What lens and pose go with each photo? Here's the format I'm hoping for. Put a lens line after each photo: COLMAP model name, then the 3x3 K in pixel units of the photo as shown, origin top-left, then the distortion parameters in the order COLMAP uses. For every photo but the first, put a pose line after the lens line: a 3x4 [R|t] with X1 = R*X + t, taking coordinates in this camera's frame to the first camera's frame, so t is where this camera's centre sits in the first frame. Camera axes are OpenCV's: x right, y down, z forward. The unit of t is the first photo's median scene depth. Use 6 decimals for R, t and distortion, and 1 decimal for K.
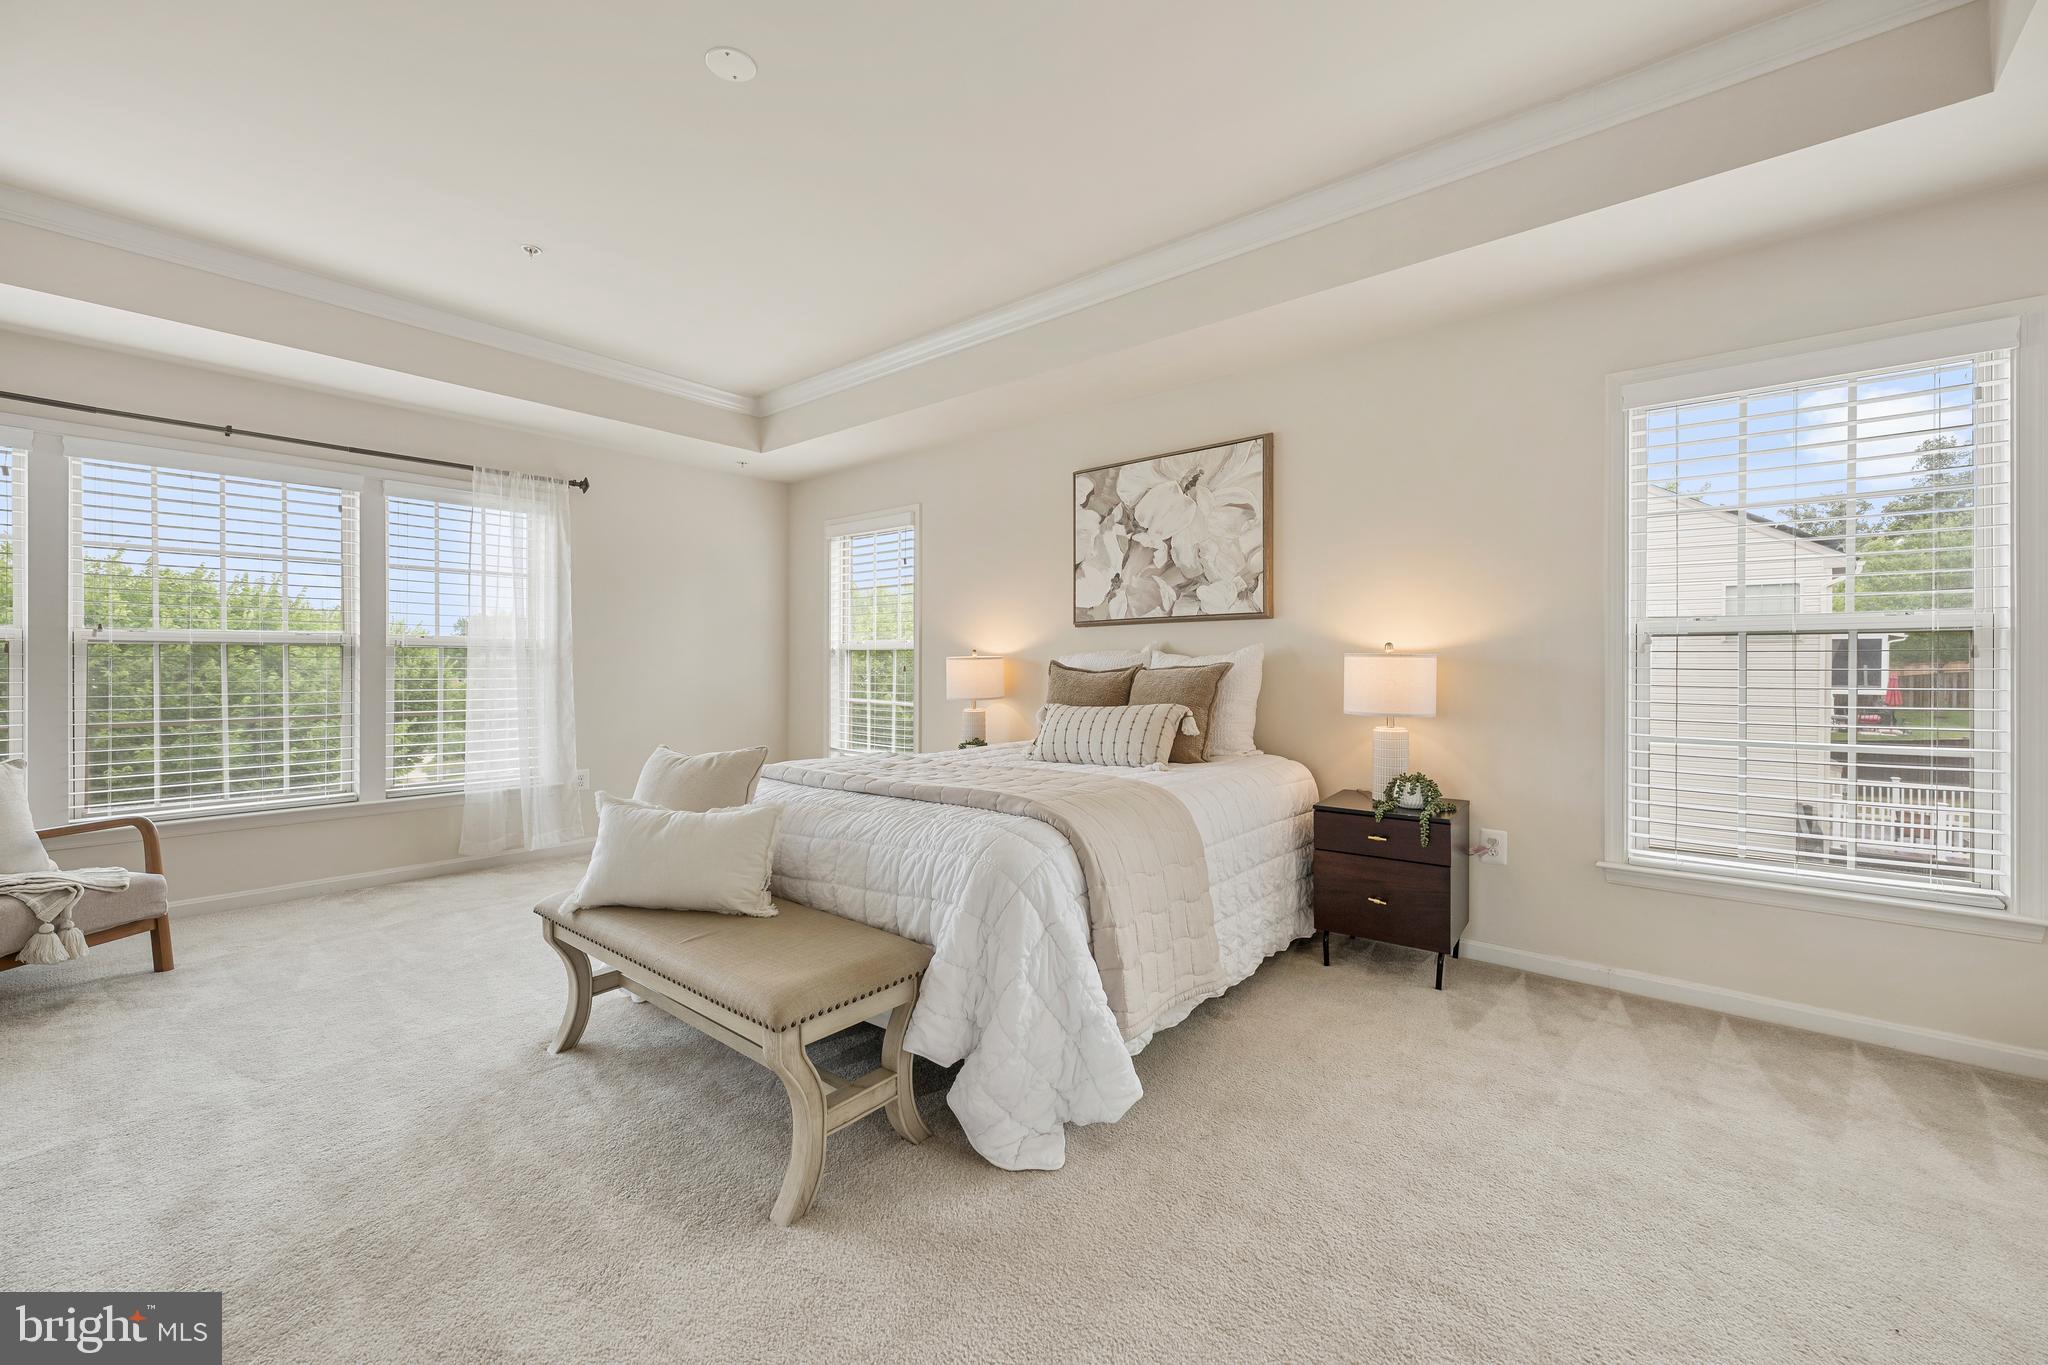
lens RADIAL K [[831.7, 0, 1006.9], [0, 831.7, 671.5], [0, 0, 1]] dist [-0.000733, 0.000190]
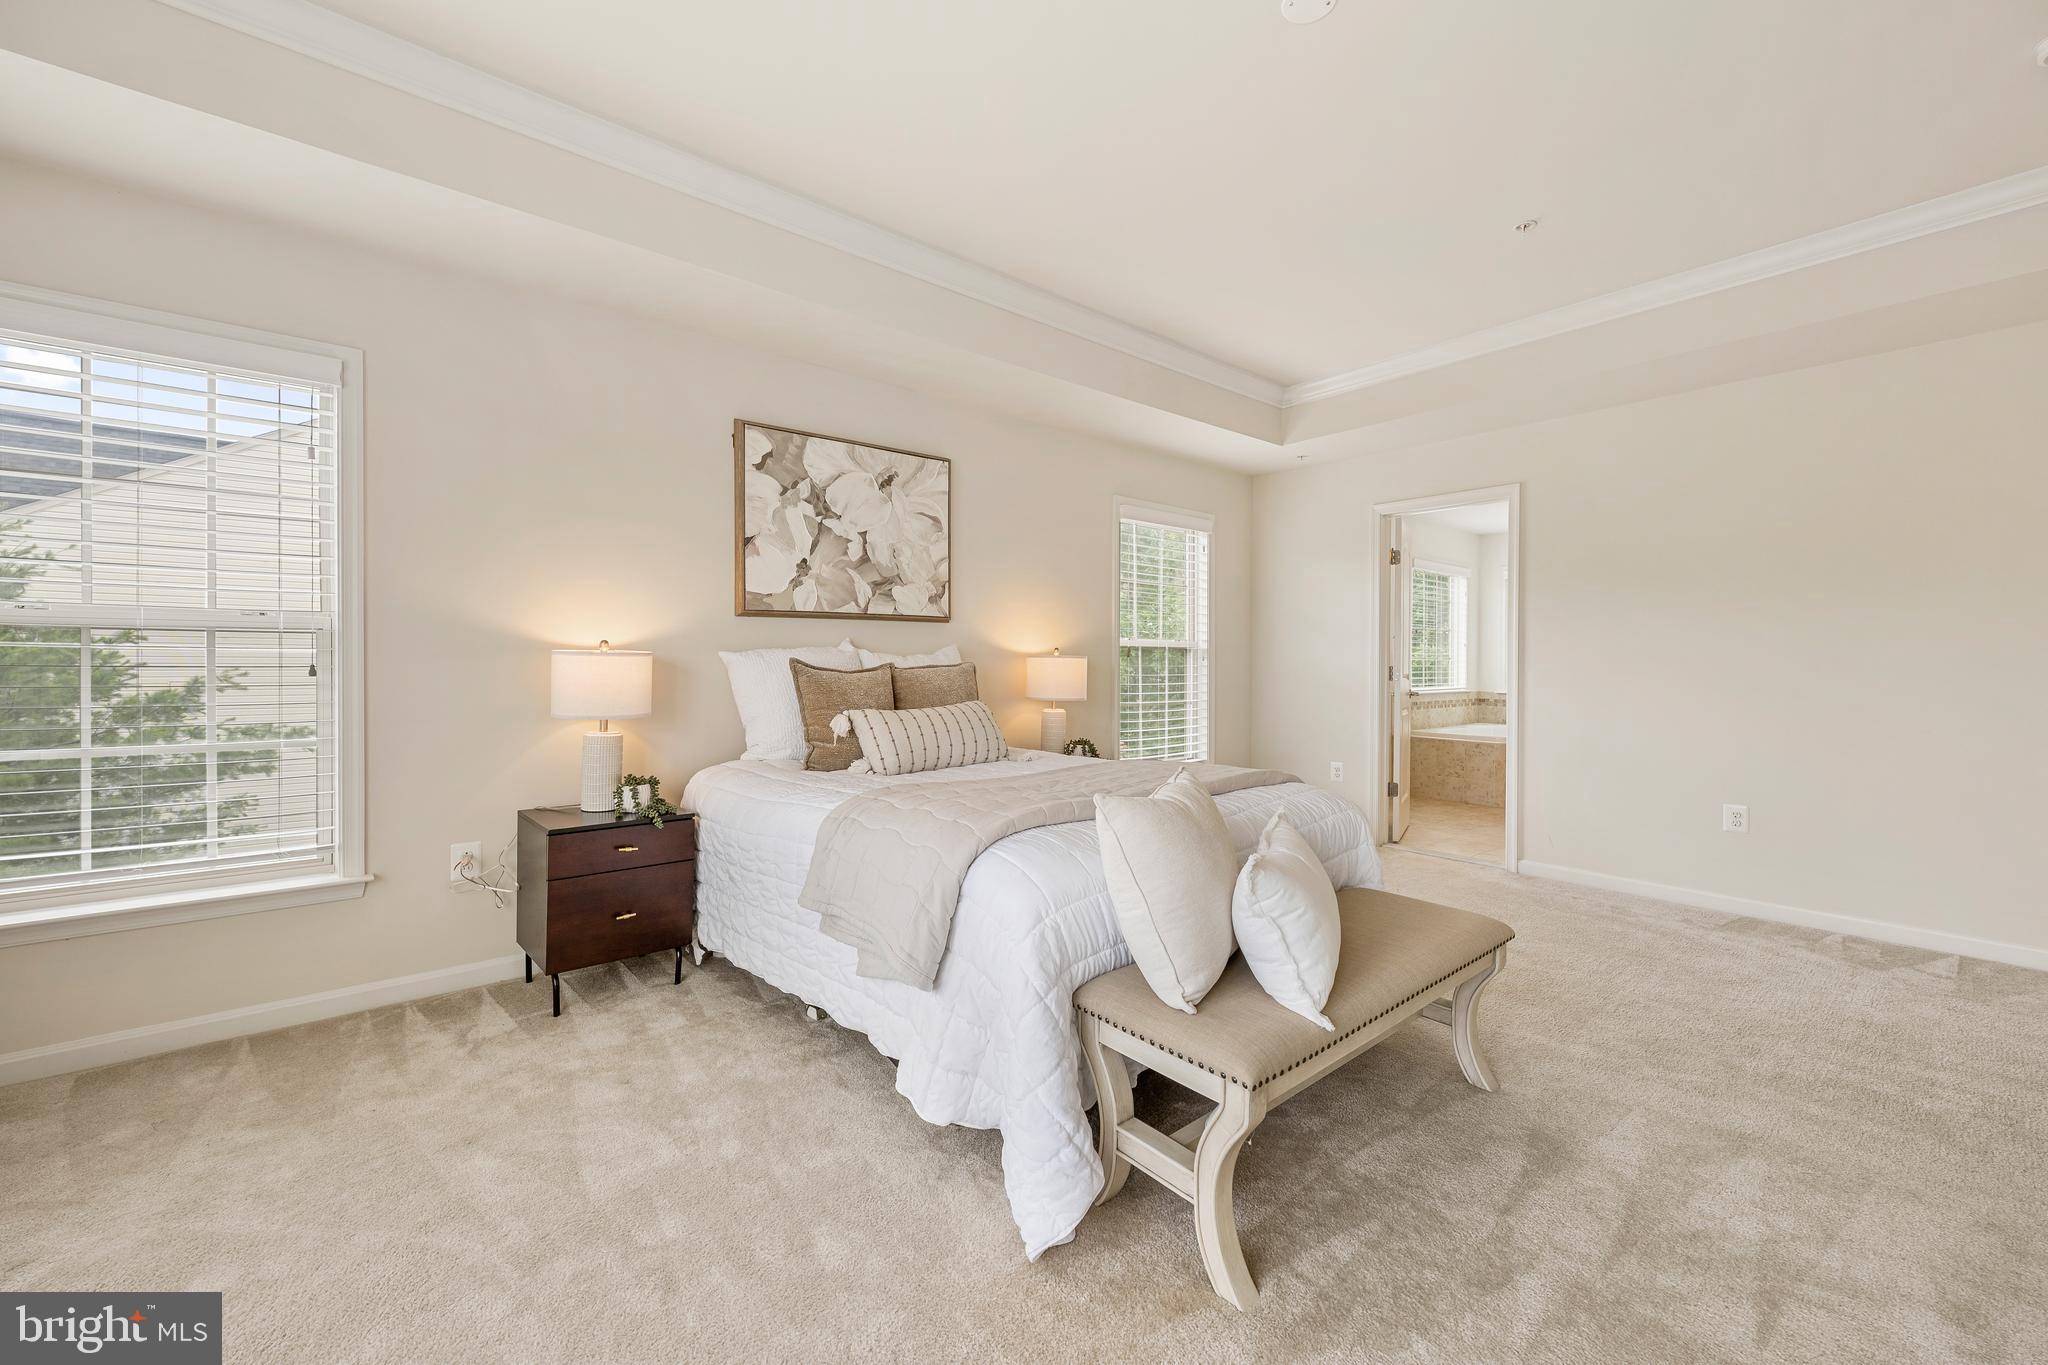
lens RADIAL K [[831.7, 0, 1037.0], [0, 831.7, 672.0], [0, 0, 1]] dist [-0.000733, 0.000190]
pose [[0.134820, -0.012036, 0.990797, -0.734717], [0.004901, 0.999922, 0.011480, -0.008491], [-0.990858, 0.003308, 0.134868, 0.676428]]
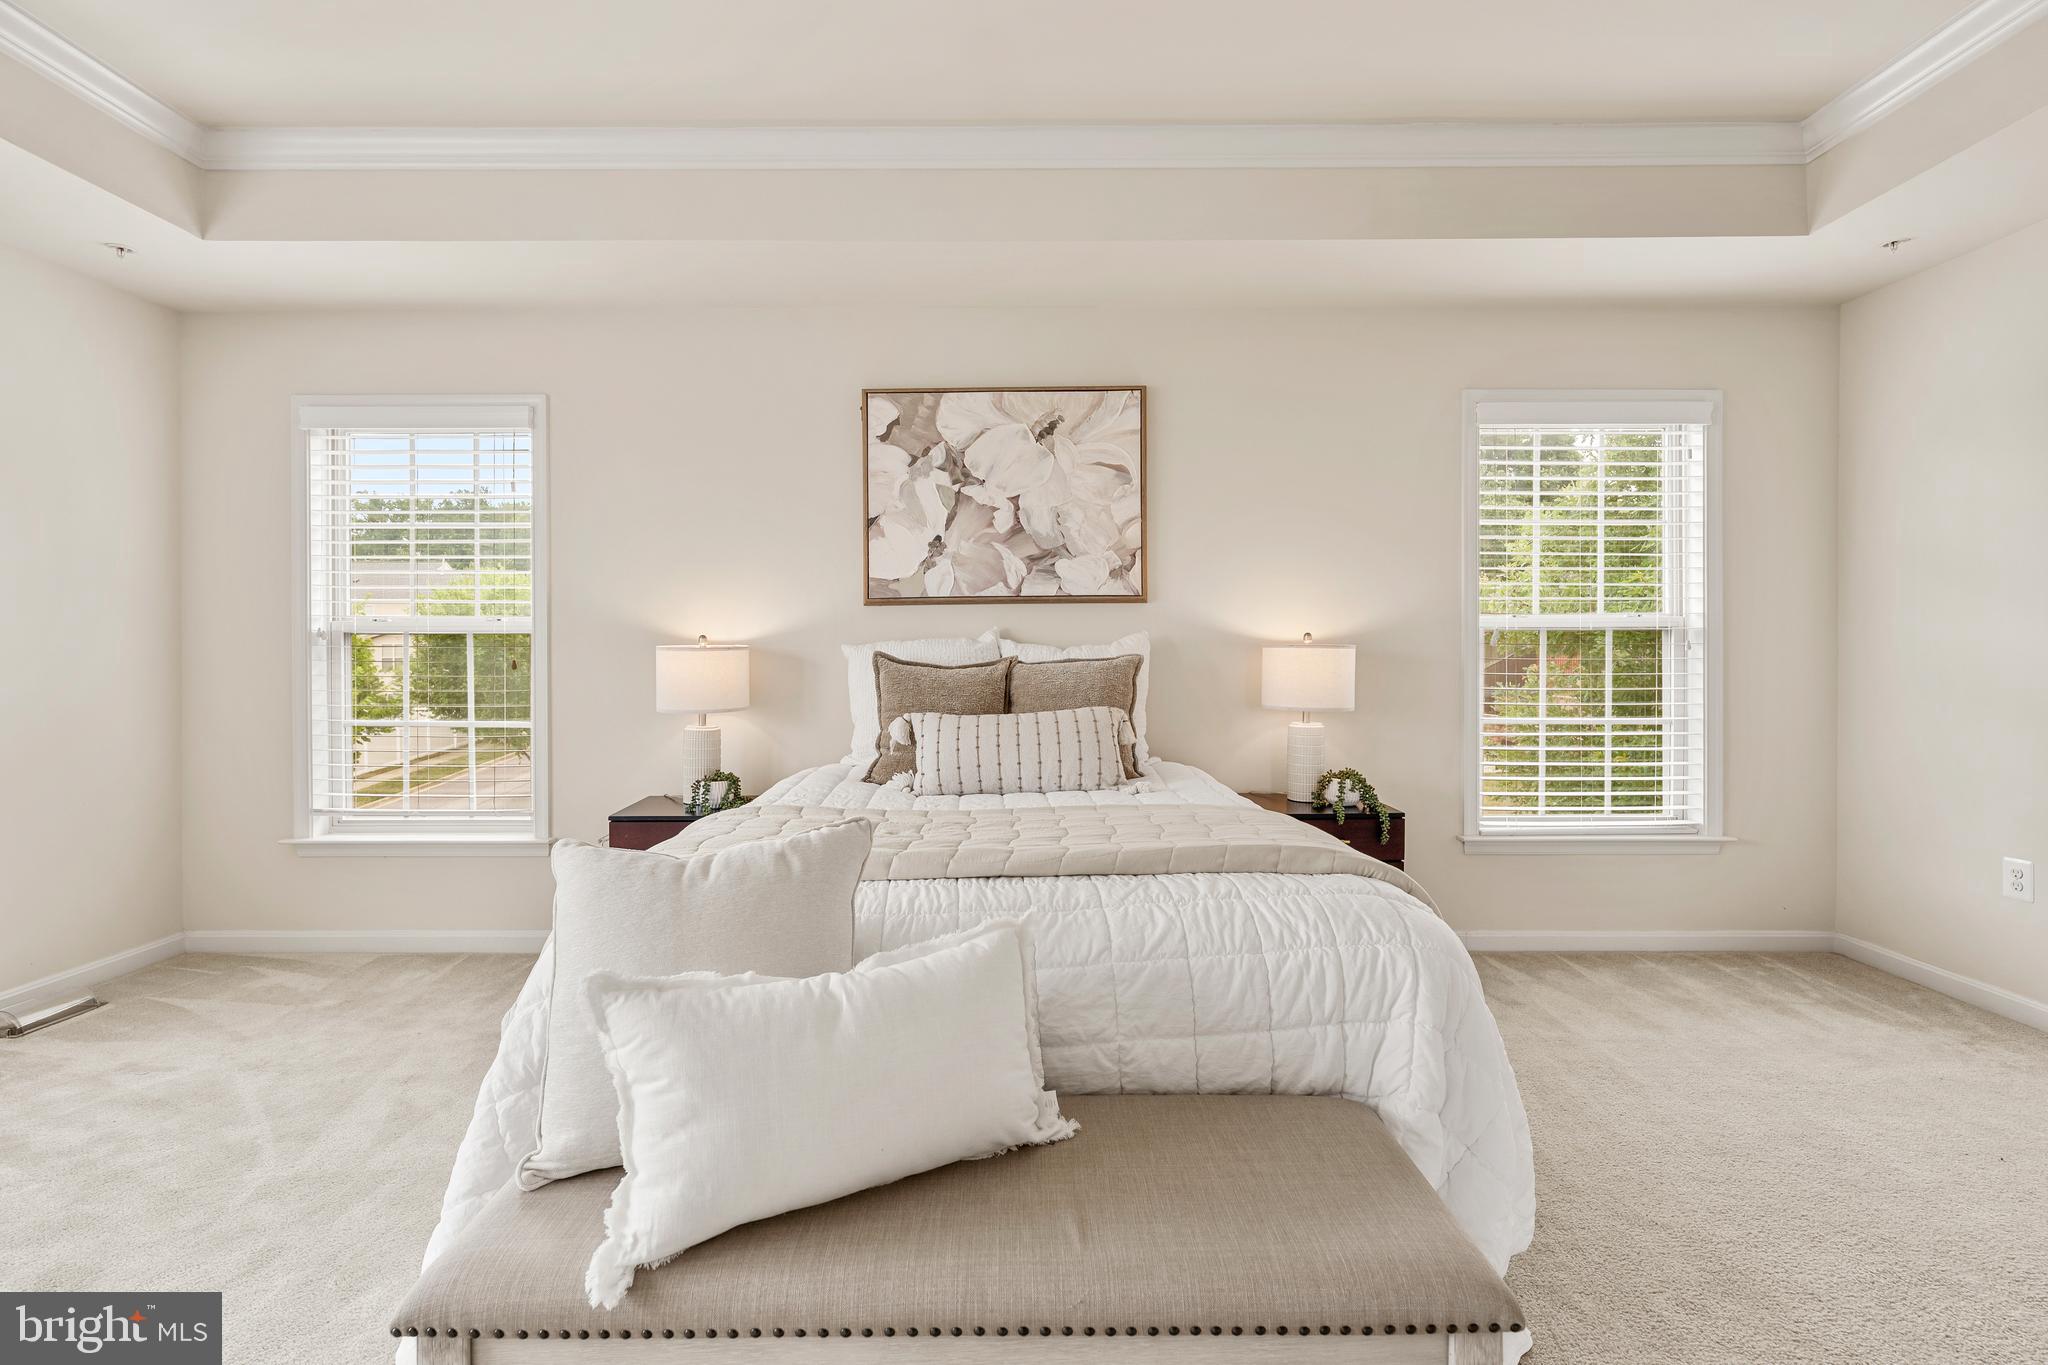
lens RADIAL K [[960.3, 0, 1023.3], [0, 960.3, 663.2], [0, 0, 1]] dist [-0.000967, 0.000397]
pose [[0.755414, -0.008628, 0.655191, -0.397746], [0.008480, 0.999958, 0.003392, -0.005265], [-0.655193, 0.002994, 0.755456, 0.311369]]
